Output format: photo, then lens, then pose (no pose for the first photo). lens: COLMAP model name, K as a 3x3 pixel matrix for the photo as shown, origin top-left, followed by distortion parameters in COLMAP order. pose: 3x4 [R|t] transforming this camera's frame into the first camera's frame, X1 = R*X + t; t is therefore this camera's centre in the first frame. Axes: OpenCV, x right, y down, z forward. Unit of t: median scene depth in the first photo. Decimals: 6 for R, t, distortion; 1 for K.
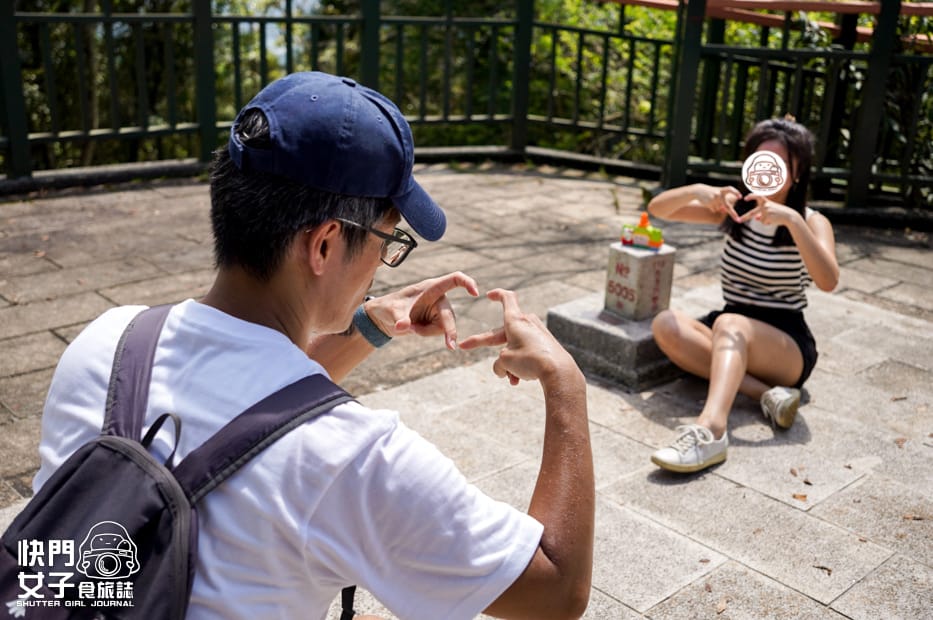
lens RADIAL K [[991.2, 0, 467.0], [0, 991.2, 309.2], [0, 0, 1]] dist [-0.004907, 0.000000]
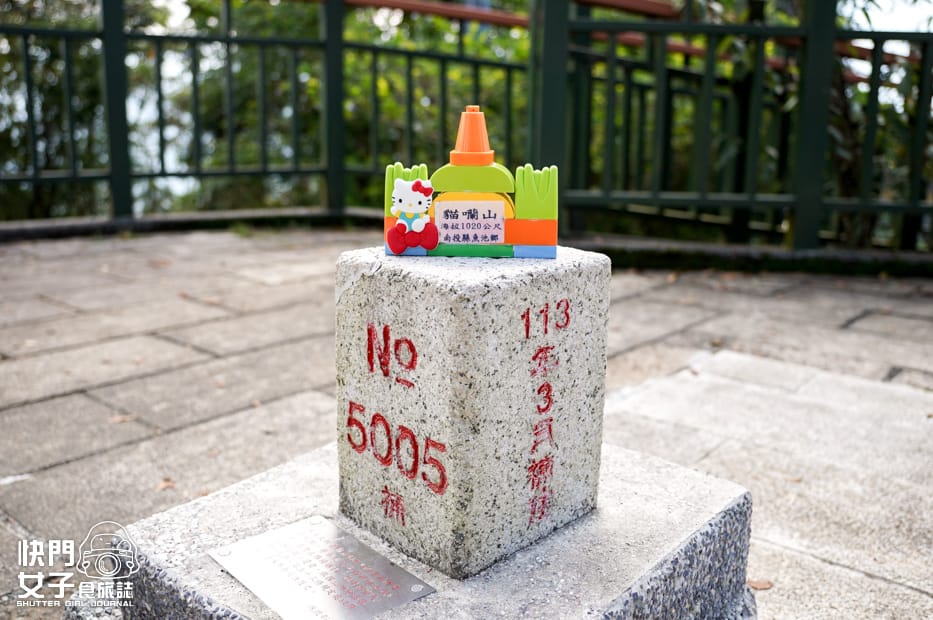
lens RADIAL K [[814.0, 0, 466.1], [0, 814.0, 309.7], [0, 0, 1]] dist [-0.002634, -0.000065]
pose [[0.991341, -0.058120, 0.117746, 0.151829], [0.070454, 0.992135, -0.103458, -0.028811], [-0.110807, 0.110858, 0.987640, 0.806276]]
